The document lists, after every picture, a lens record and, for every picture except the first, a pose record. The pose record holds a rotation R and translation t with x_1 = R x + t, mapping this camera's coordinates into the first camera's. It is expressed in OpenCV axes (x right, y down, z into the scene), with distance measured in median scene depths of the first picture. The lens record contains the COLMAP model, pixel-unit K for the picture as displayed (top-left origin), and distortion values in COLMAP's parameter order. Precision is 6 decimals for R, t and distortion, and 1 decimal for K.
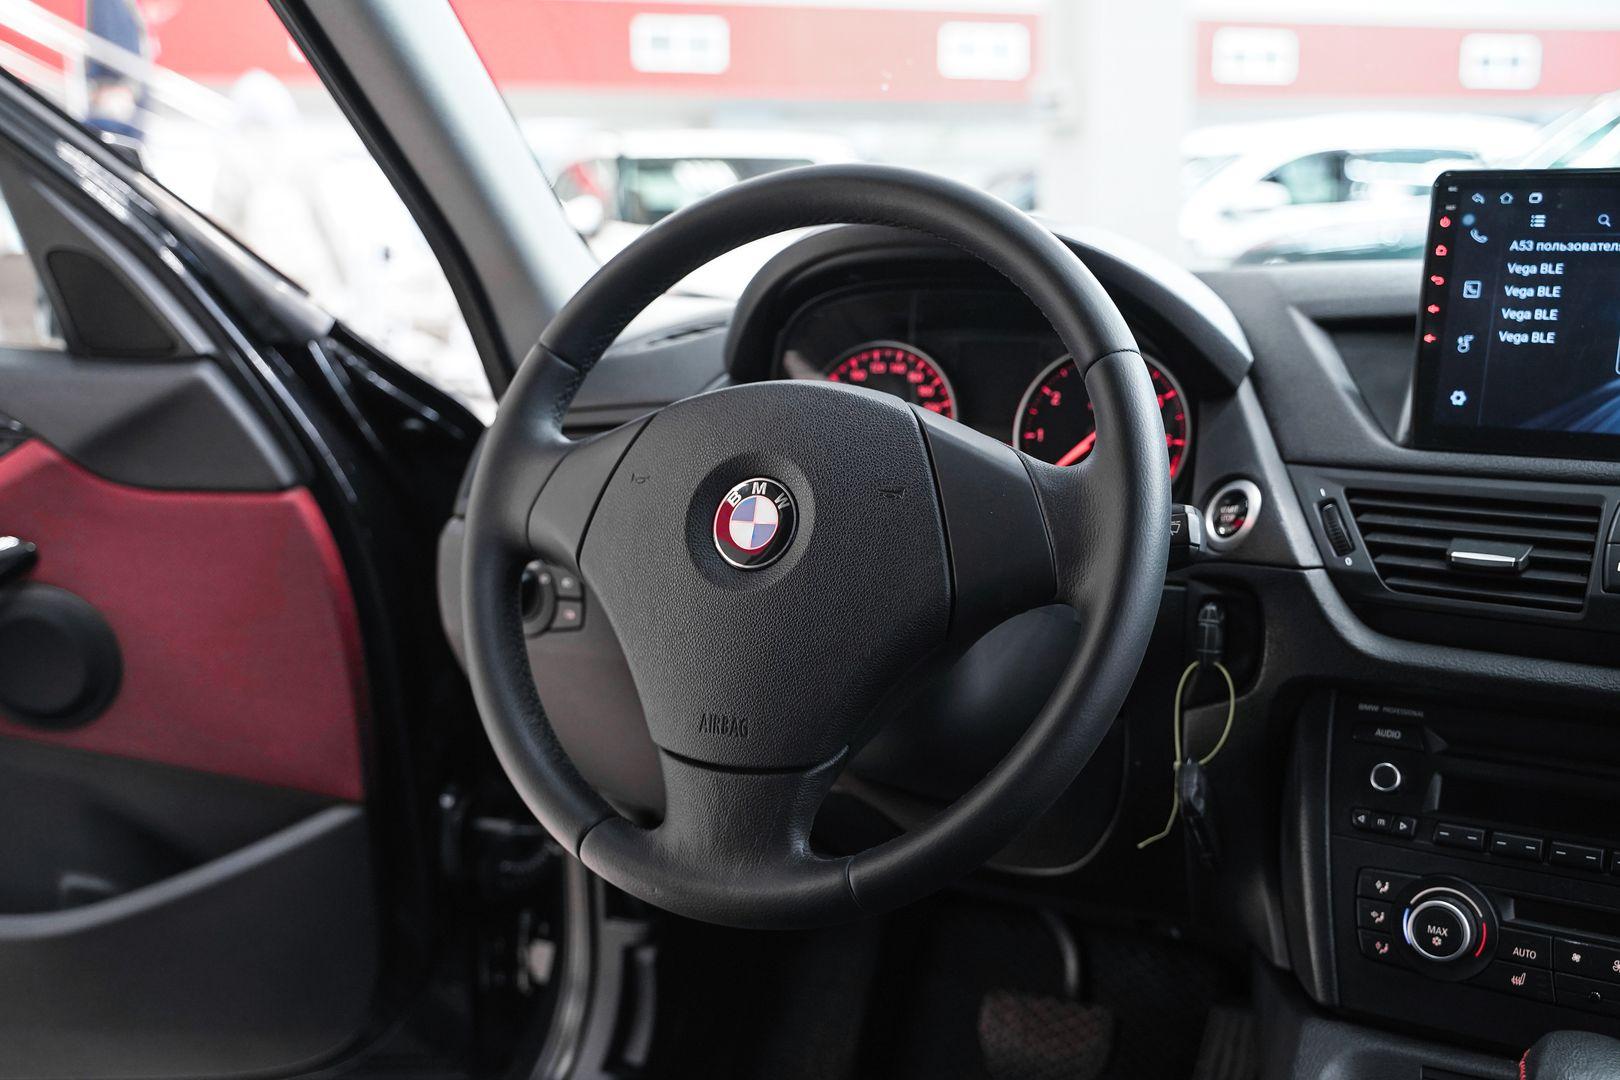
lens RADIAL K [[1816.5, 0, 813.1], [0, 1816.5, 521.5], [0, 0, 1]] dist [0.002466, 0.000000]
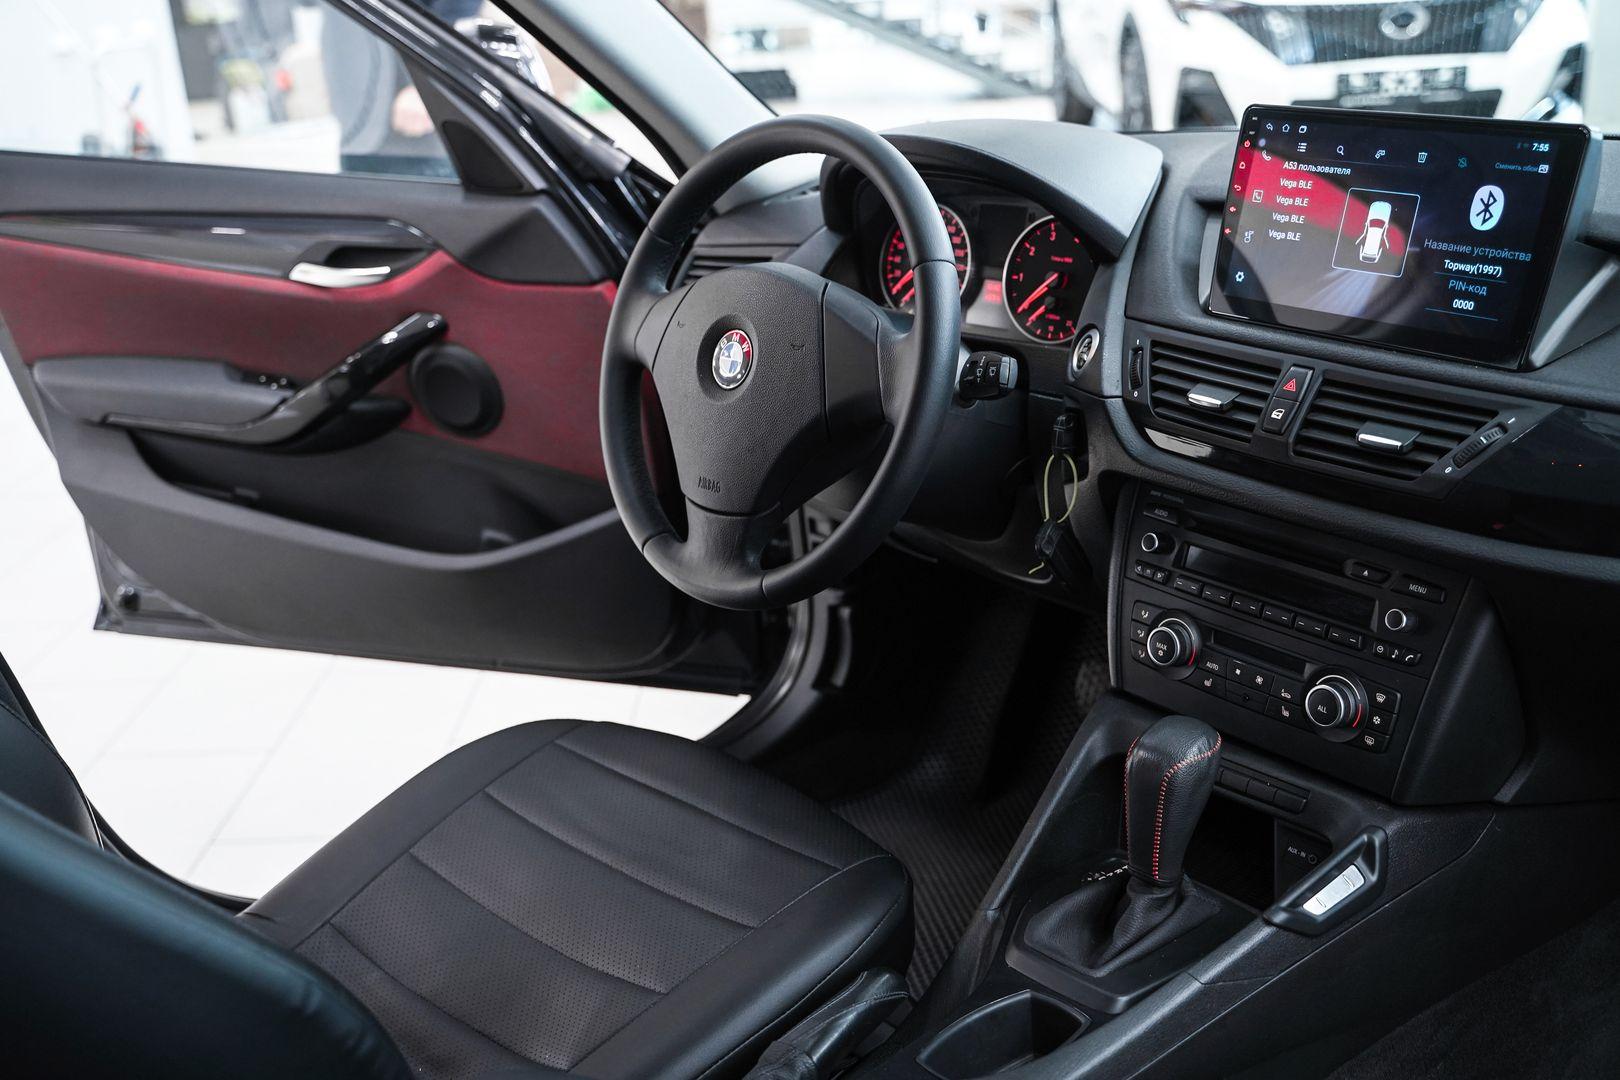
lens RADIAL K [[1696.9, 0, 805.0], [0, 1696.9, 540.8], [0, 0, 1]] dist [-0.015250, 0.000000]
pose [[0.939651, 0.070234, -0.334847, 0.485794], [-0.000649, 0.979067, 0.203538, -0.132483], [0.342133, -0.191037, 0.920027, -0.340427]]
